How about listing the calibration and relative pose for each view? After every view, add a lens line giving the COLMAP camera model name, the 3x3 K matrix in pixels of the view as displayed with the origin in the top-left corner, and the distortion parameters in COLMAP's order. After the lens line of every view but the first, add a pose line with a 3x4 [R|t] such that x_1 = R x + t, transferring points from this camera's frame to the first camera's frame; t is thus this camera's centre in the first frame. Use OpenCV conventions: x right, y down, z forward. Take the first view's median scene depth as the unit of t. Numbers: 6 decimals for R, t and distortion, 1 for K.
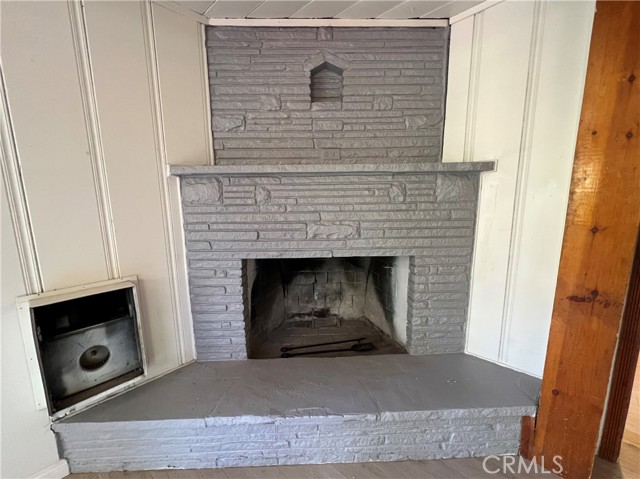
lens RADIAL K [[269.1, 0, 320.0], [0, 269.1, 239.5], [0, 0, 1]] dist [-0.001229, -0.000162]
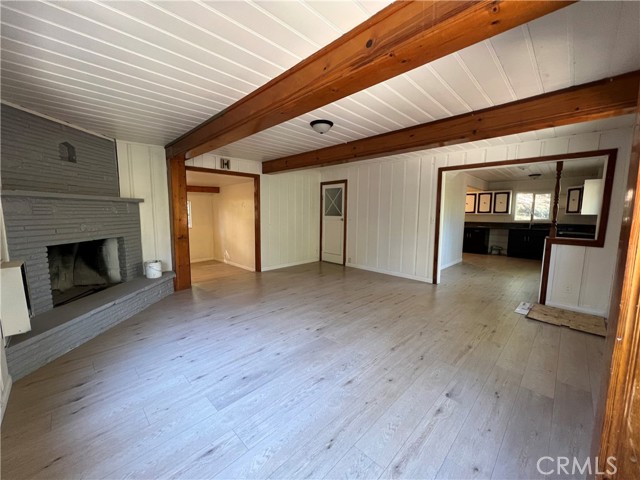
lens RADIAL K [[255.7, 0, 317.3], [0, 255.7, 240.0], [0, 0, 1]] dist [-0.000908, -0.000332]
pose [[0.026624, -0.097763, 0.994854, -1.861743], [0.157321, 0.983214, 0.092409, 0.155326], [-0.987189, 0.154051, 0.041558, -0.771860]]
